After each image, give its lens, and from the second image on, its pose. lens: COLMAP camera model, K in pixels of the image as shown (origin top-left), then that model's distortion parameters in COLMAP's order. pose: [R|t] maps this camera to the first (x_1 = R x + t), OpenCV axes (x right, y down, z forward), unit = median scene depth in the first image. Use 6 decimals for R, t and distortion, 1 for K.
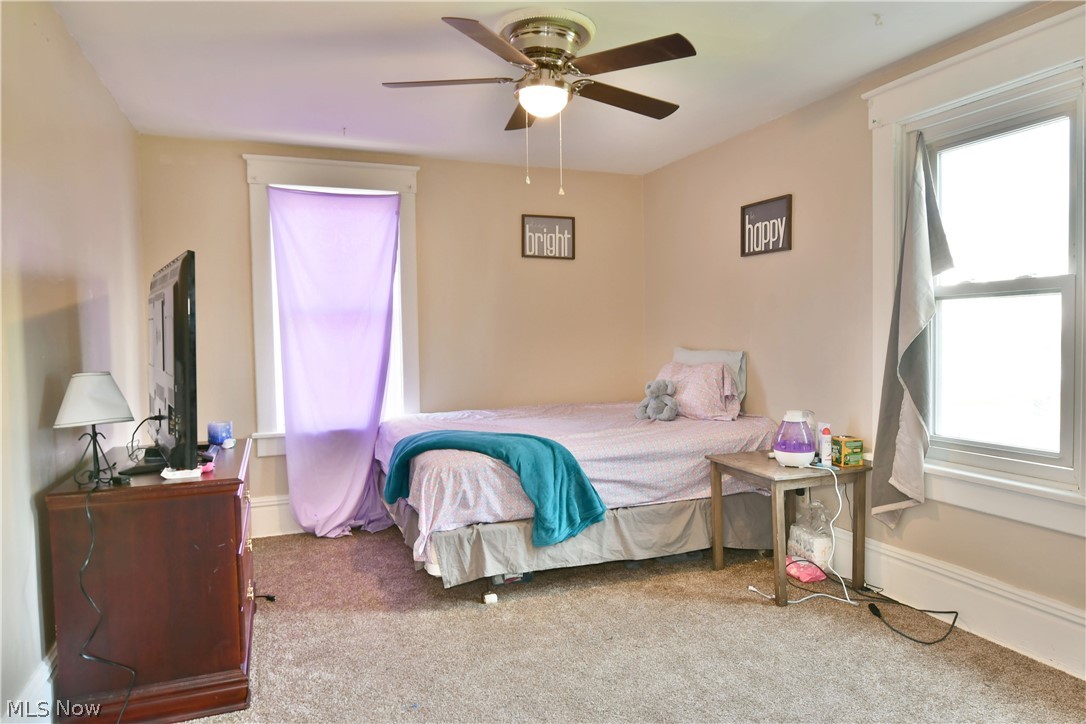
lens RADIAL K [[661.8, 0, 561.3], [0, 661.8, 363.0], [0, 0, 1]] dist [-0.011521, -0.001235]
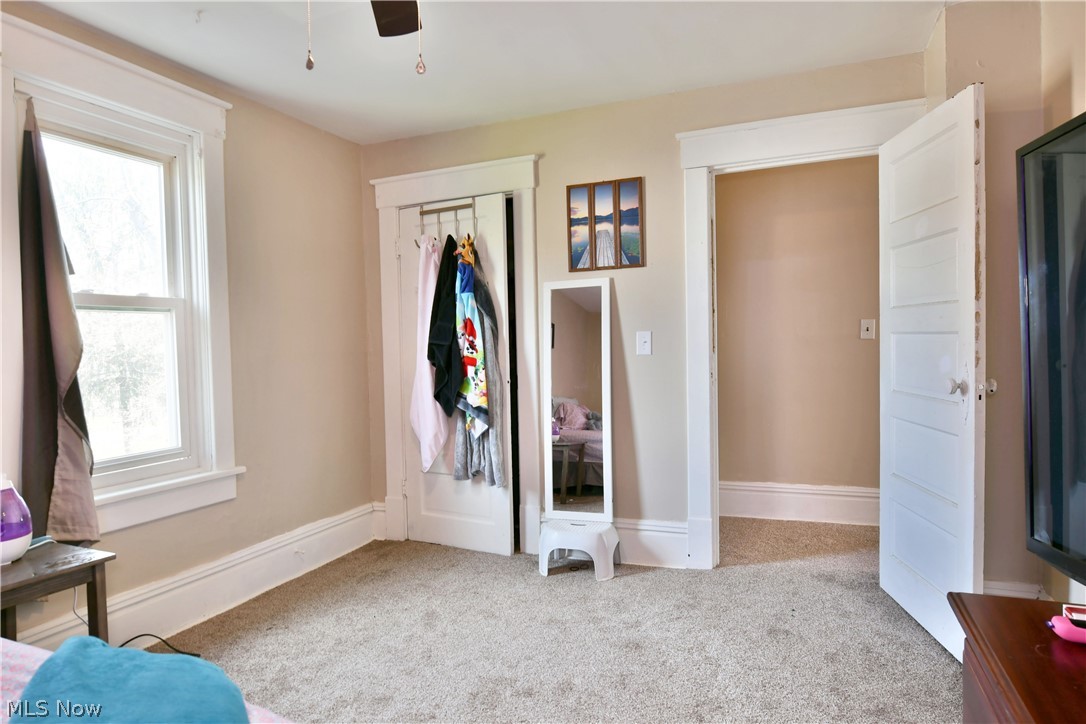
lens RADIAL K [[662.7, 0, 542.4], [0, 662.7, 366.5], [0, 0, 1]] dist [0.002214, 0.000975]
pose [[-0.698758, 0.003602, 0.715349, -0.528129], [0.060440, 0.996709, 0.054019, -0.031595], [-0.712801, 0.080982, -0.696676, 1.276499]]
